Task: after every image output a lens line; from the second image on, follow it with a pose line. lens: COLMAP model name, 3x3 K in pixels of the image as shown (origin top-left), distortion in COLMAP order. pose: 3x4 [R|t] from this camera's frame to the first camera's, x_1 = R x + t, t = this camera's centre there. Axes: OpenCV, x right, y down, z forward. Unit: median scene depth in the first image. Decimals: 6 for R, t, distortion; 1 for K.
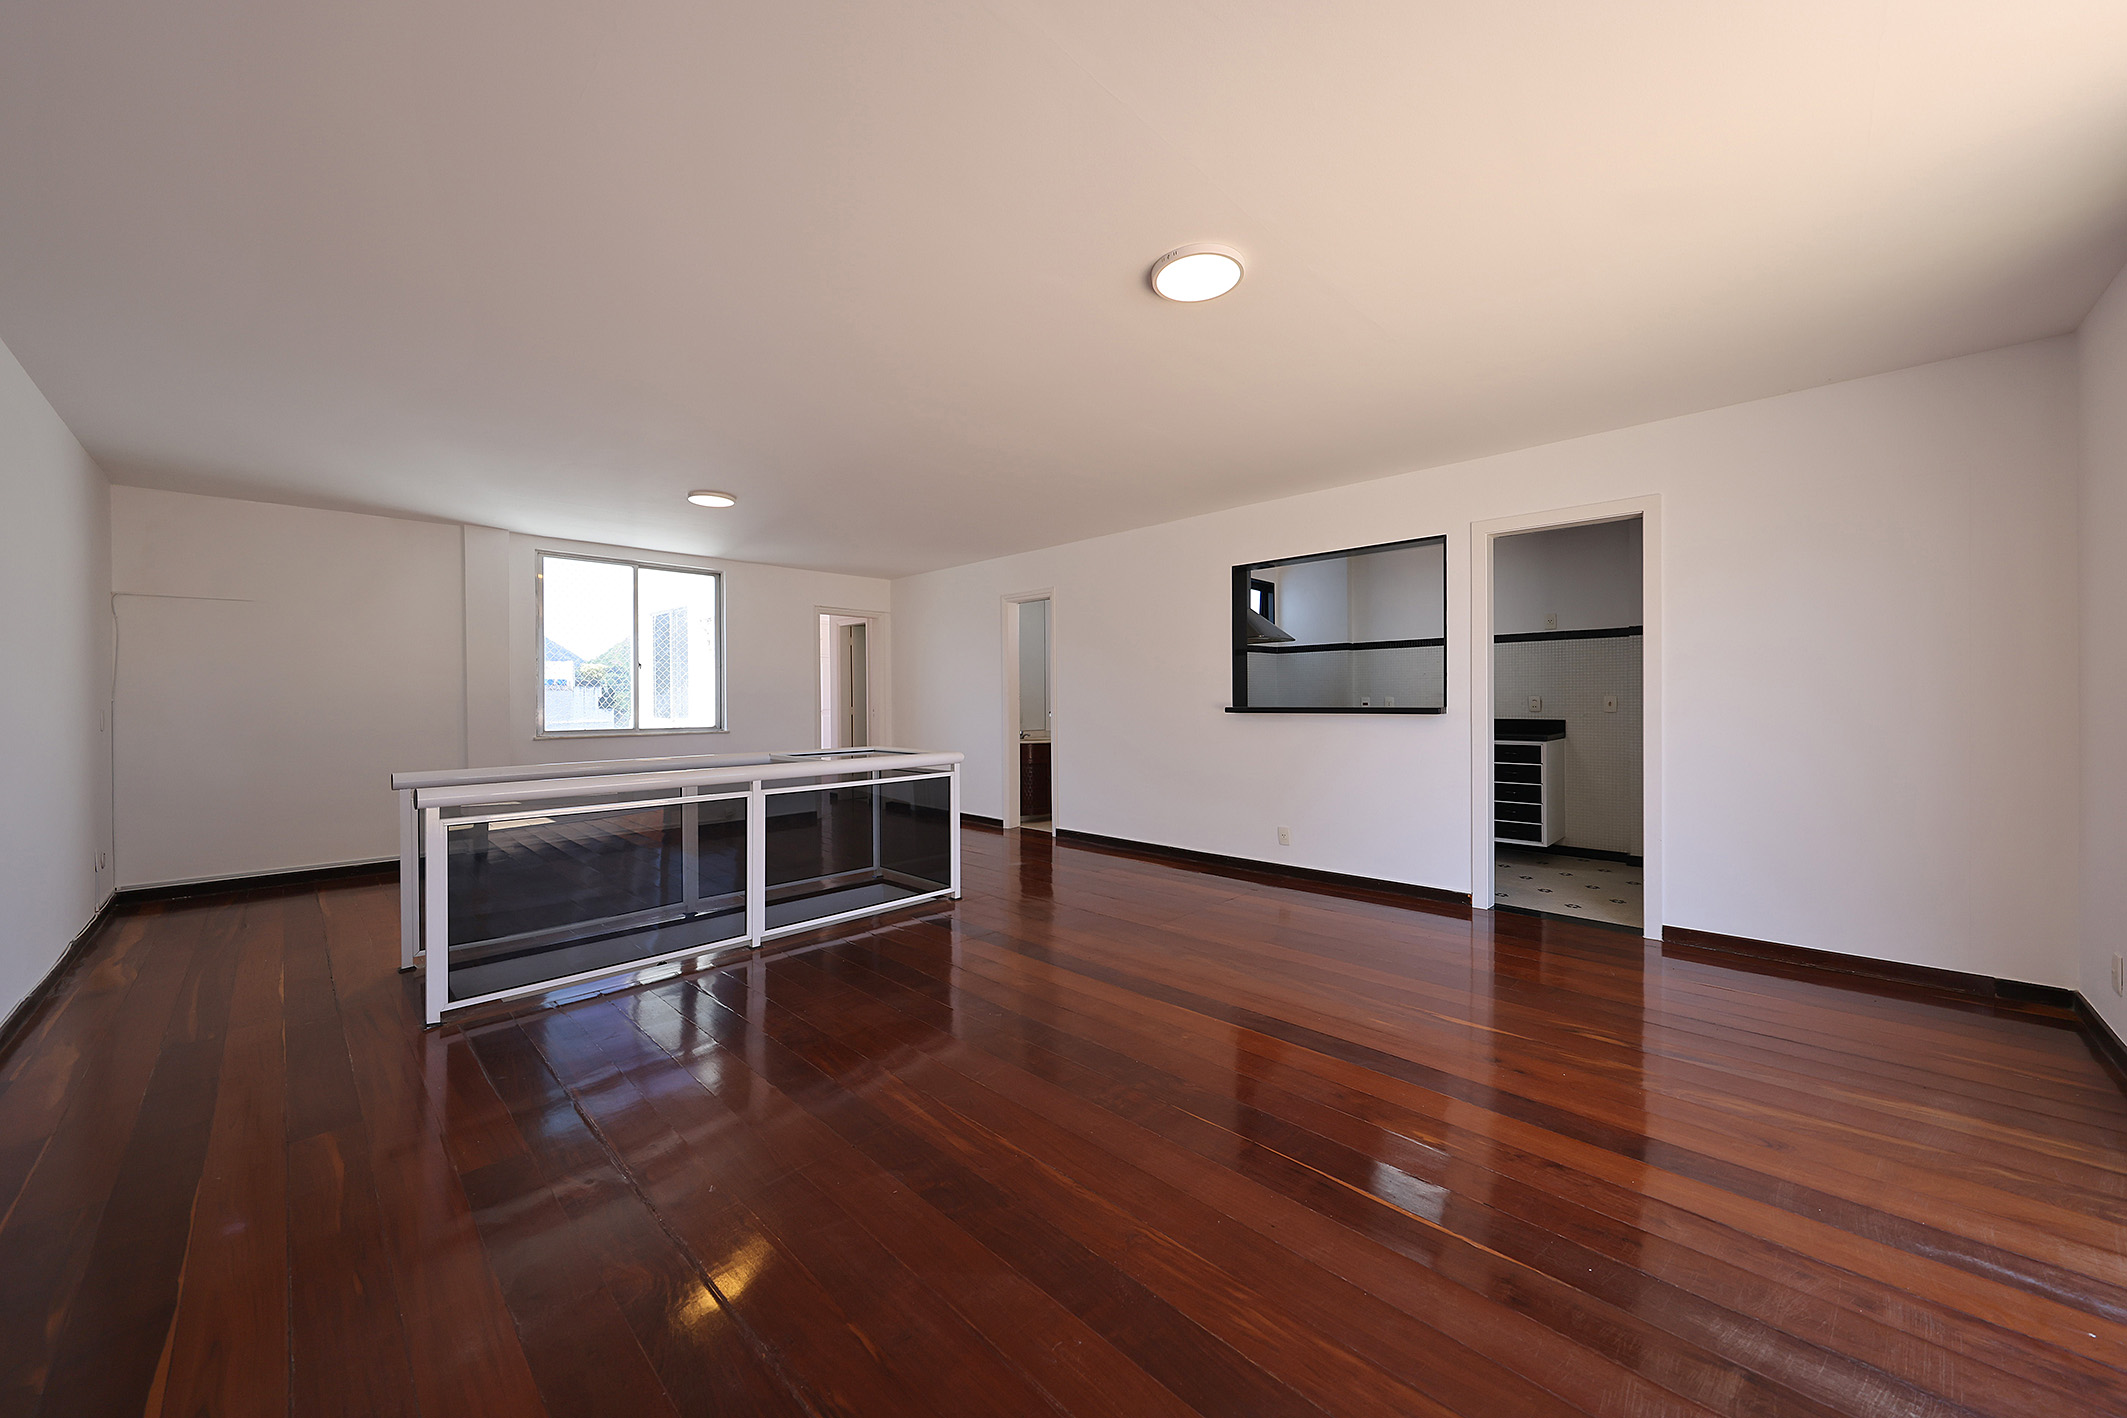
lens RADIAL K [[785.5, 0, 1060.3], [0, 785.5, 704.0], [0, 0, 1]] dist [-0.003597, -0.000155]
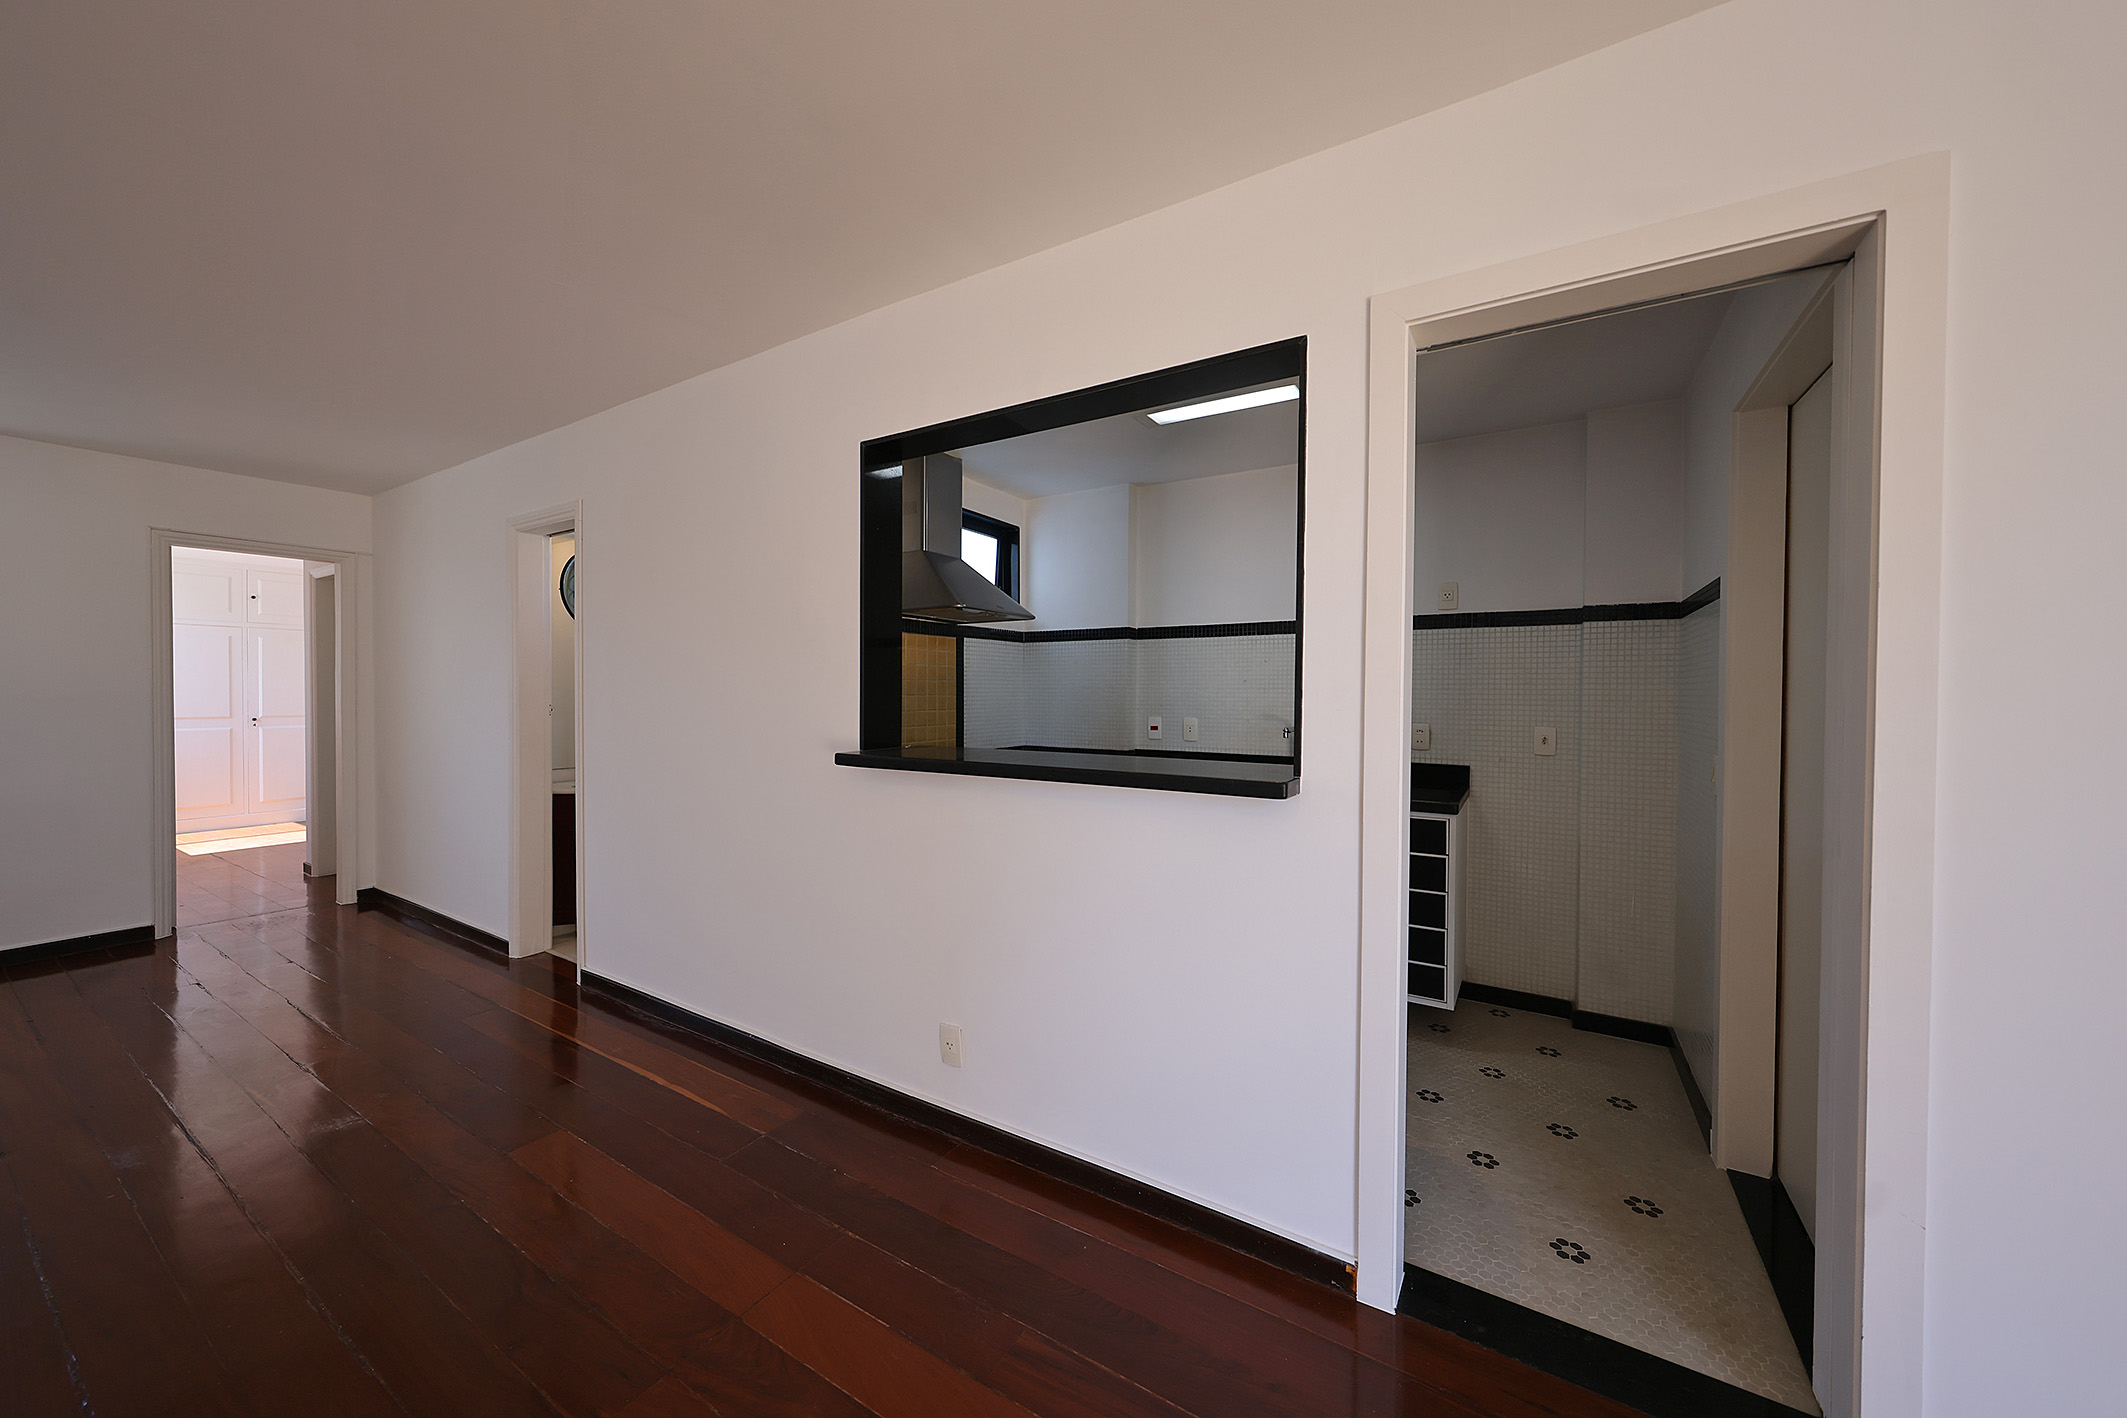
lens RADIAL K [[785.5, 0, 1061.3], [0, 785.5, 704.2], [0, 0, 1]] dist [-0.003597, -0.000155]
pose [[0.978856, 0.009622, 0.204322, 0.234411], [-0.011450, 0.999904, 0.007767, -0.027925], [-0.204228, -0.009943, 0.978873, 0.509439]]
